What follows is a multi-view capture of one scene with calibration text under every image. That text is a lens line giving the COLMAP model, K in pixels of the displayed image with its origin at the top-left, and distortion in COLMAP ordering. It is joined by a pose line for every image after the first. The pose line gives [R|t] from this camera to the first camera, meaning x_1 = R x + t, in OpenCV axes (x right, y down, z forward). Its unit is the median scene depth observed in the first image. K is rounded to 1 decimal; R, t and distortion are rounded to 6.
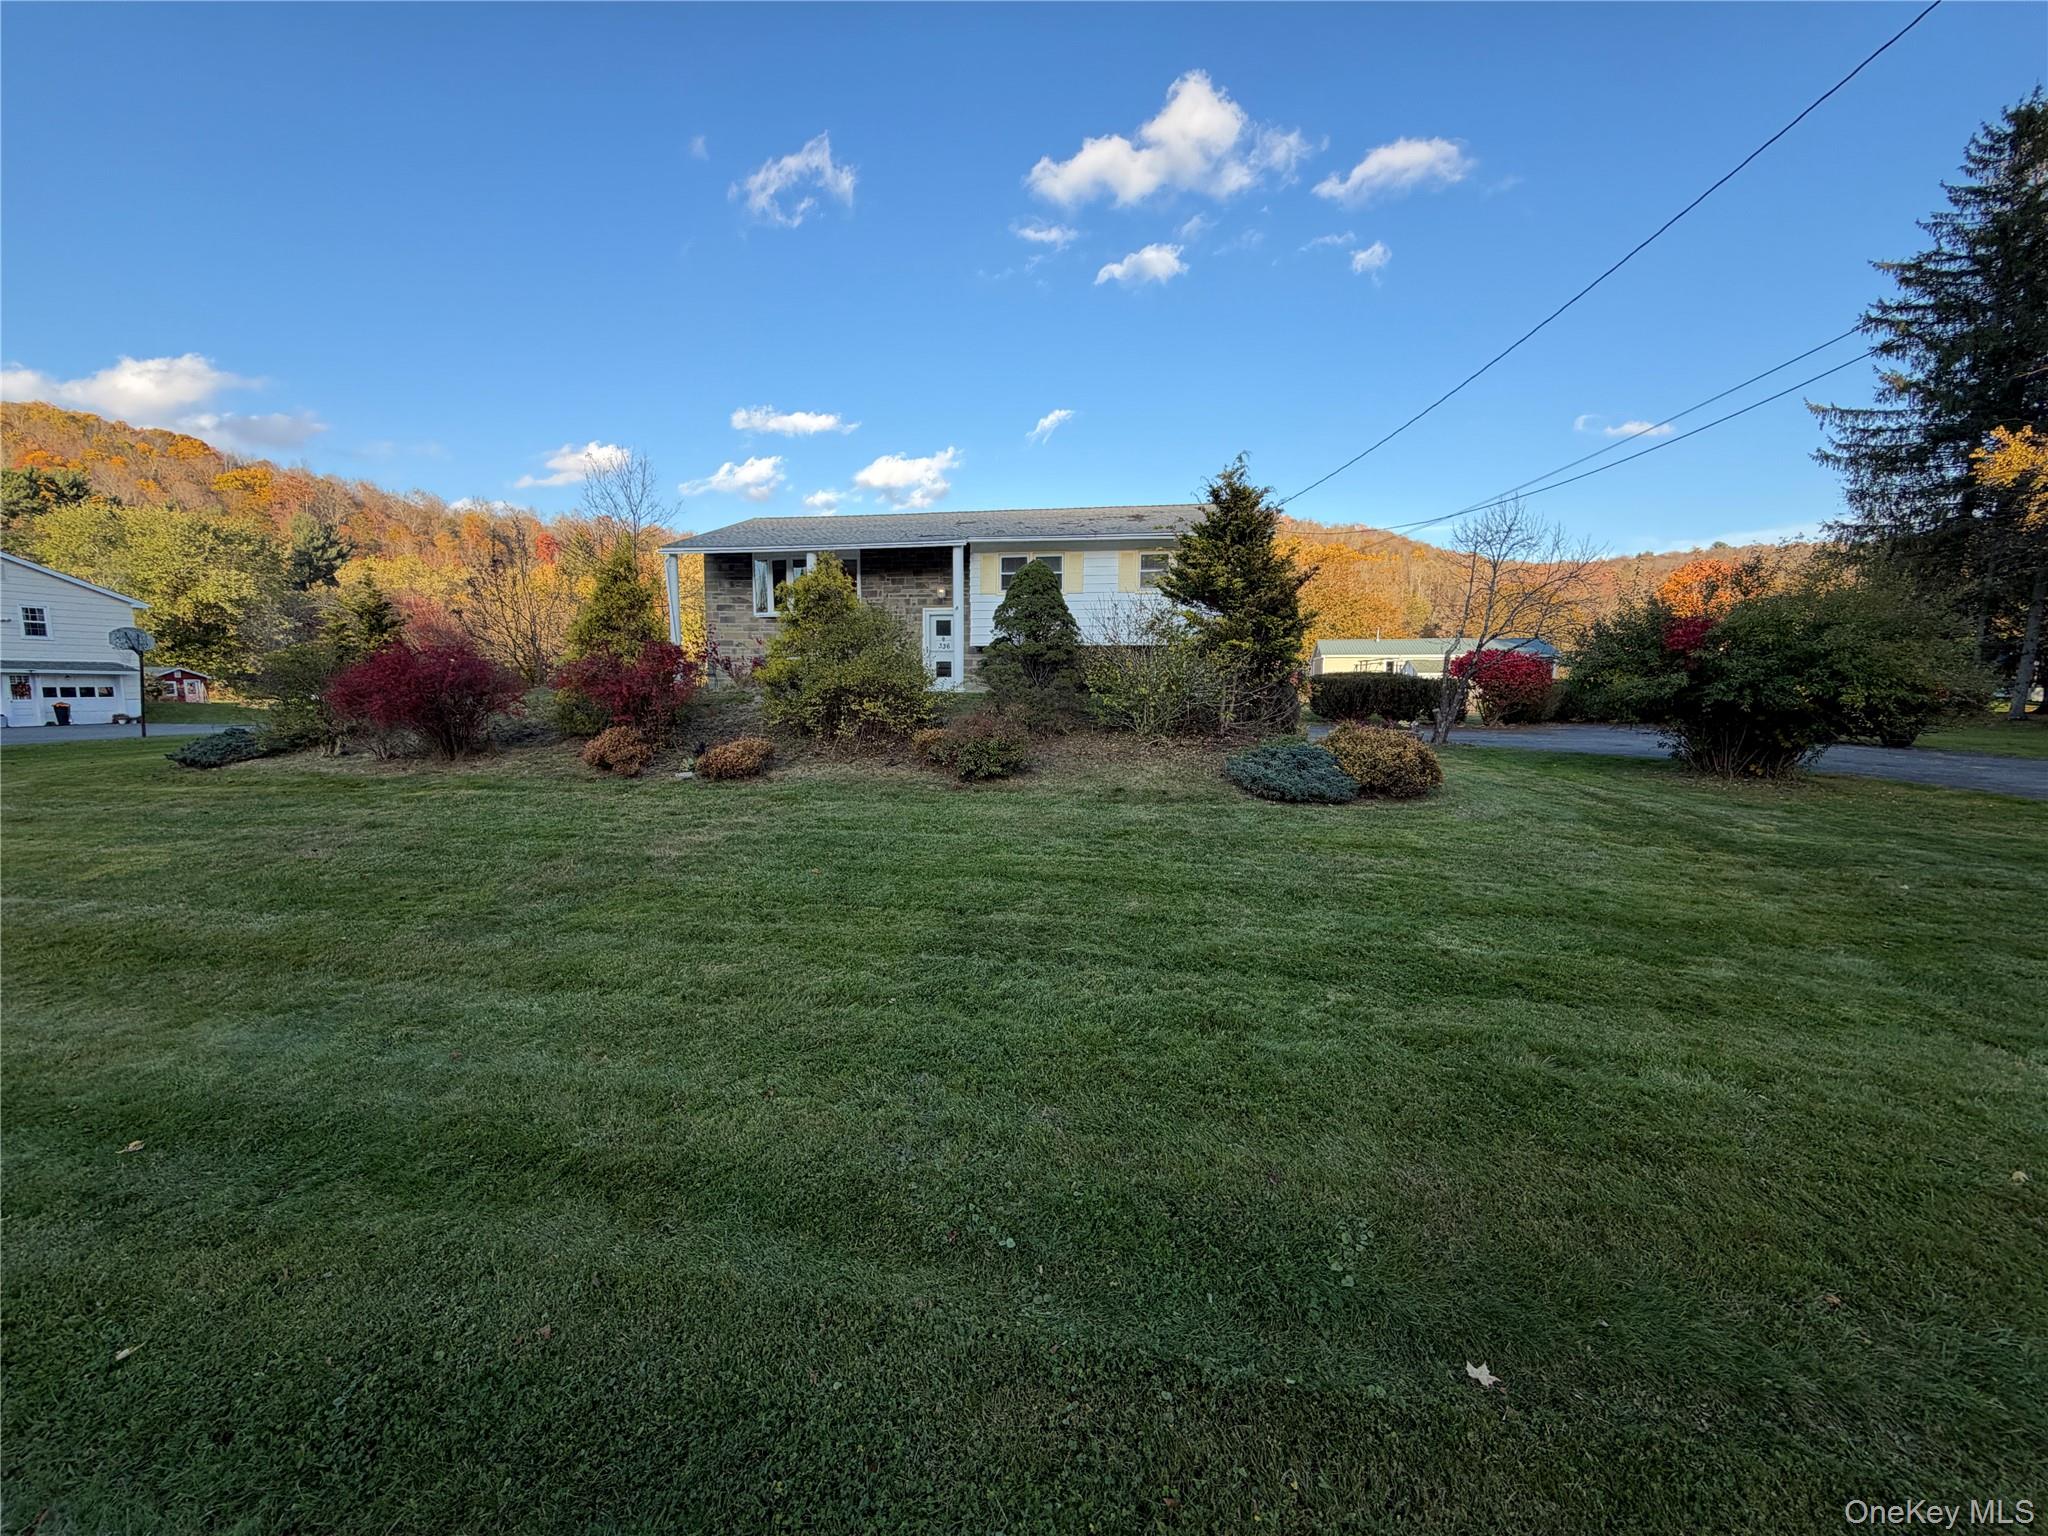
lens RADIAL K [[816.0, 0, 1013.4], [0, 816.0, 770.1], [0, 0, 1]] dist [-0.000908, -0.000414]
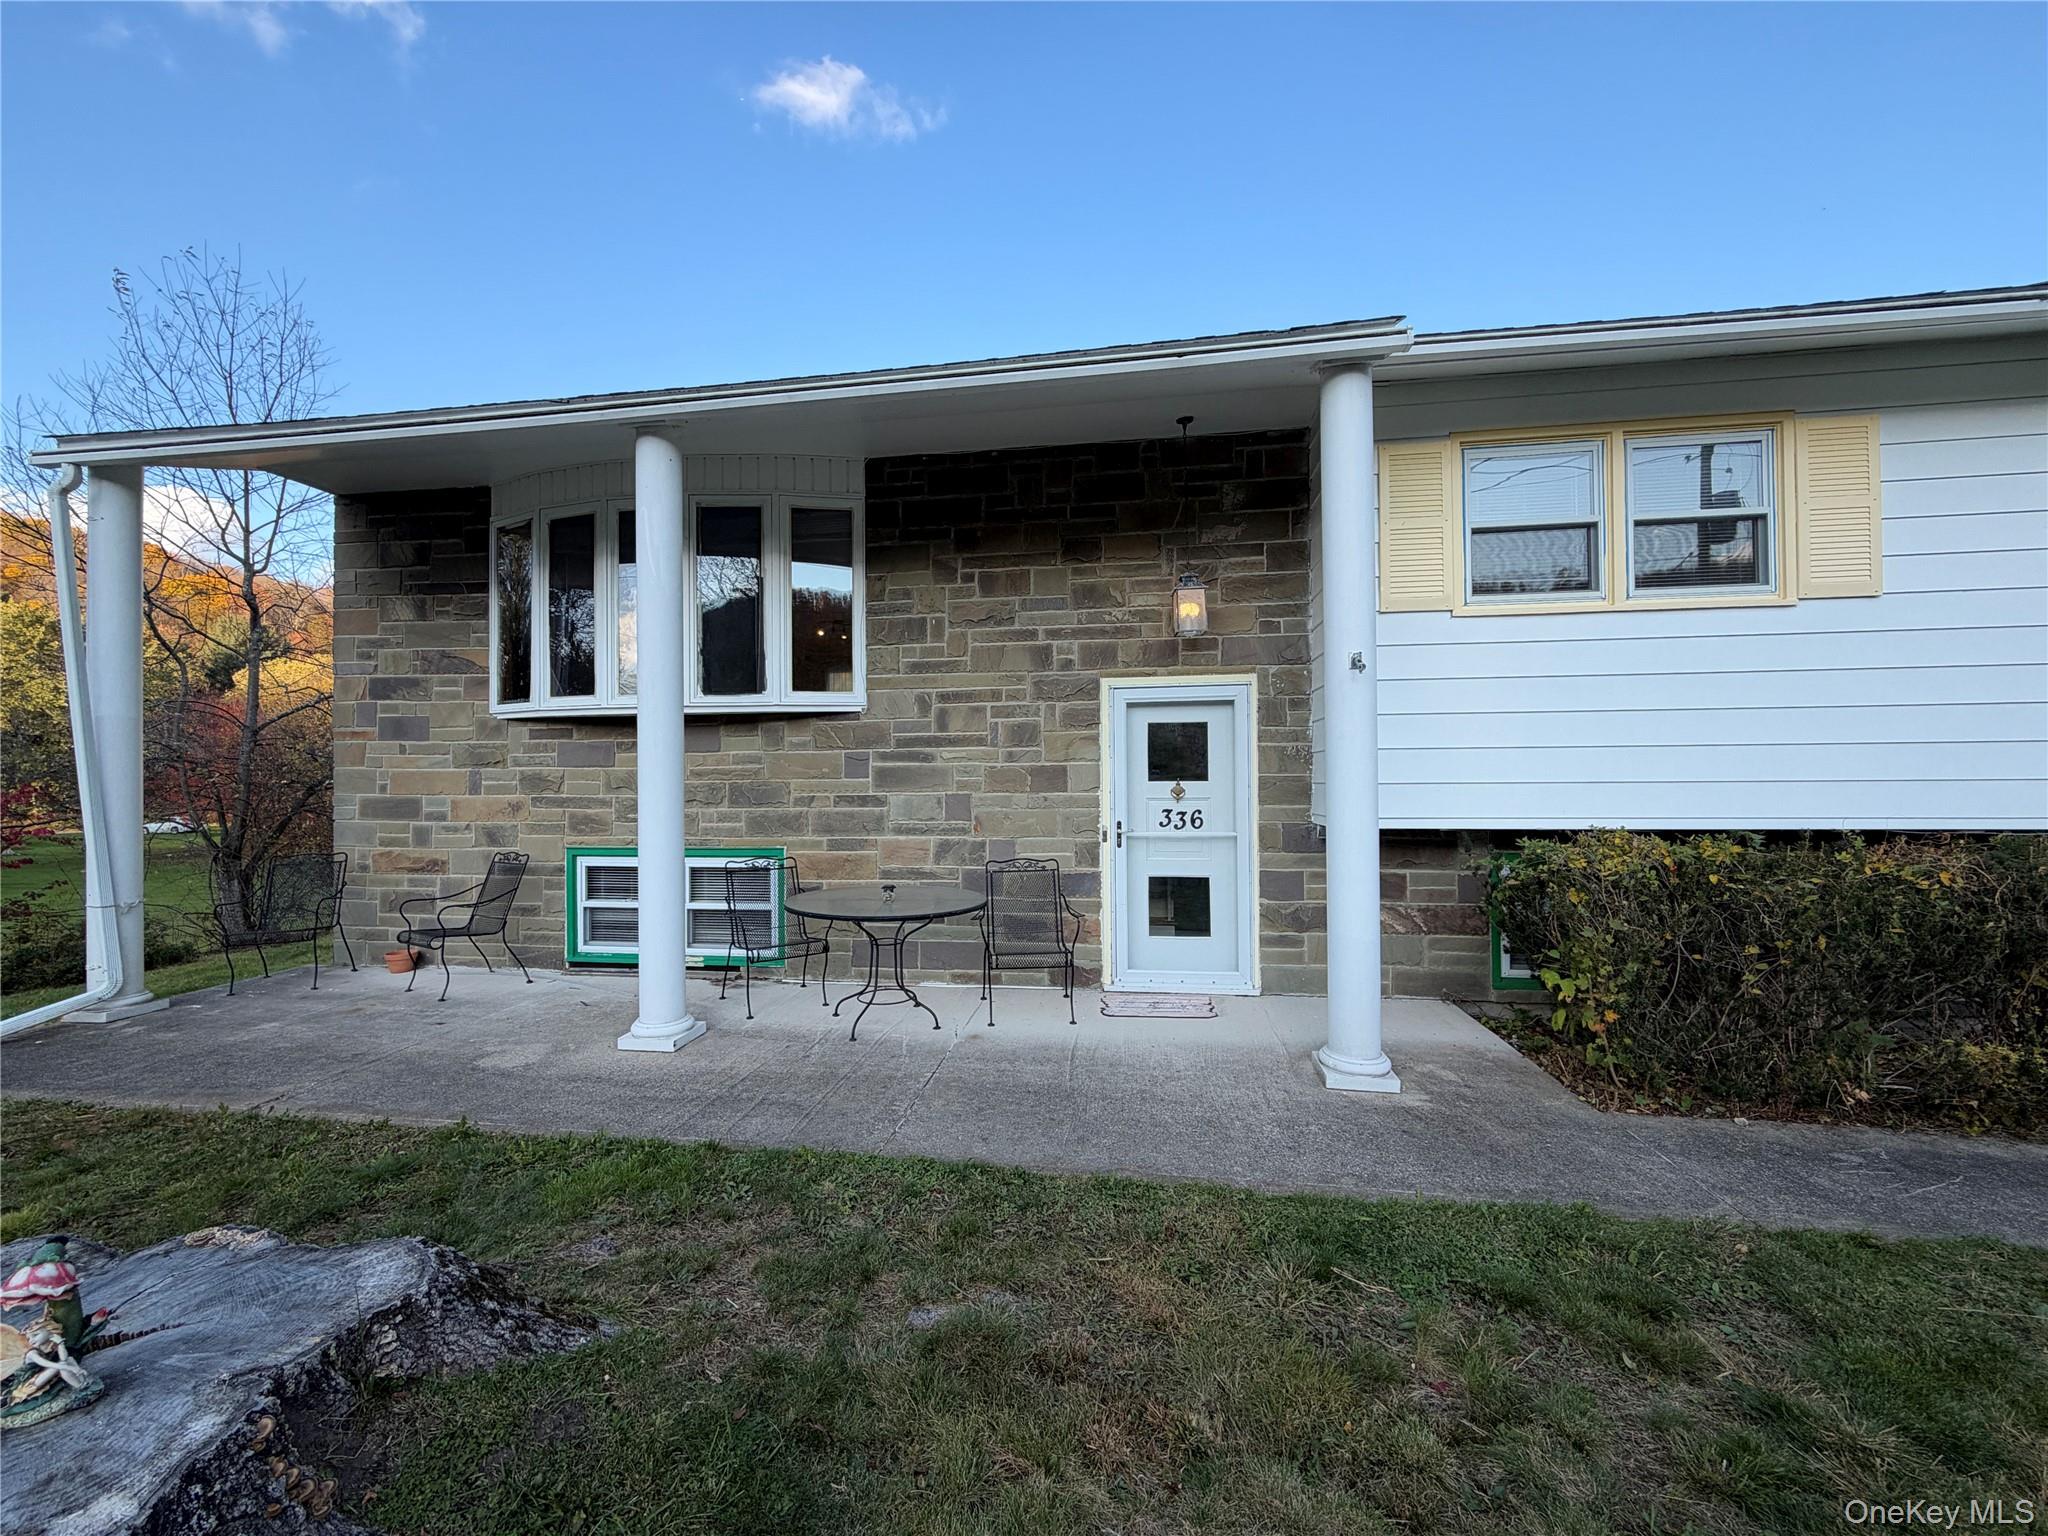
lens RADIAL K [[816.0, 0, 1009.2], [0, 816.0, 764.2], [0, 0, 1]] dist [-0.000908, -0.000414]
pose [[0.999758, -0.018105, 0.012460, -0.142824], [0.019485, 0.992412, -0.121404, -0.136264], [-0.010168, 0.121617, 0.992525, 0.732101]]
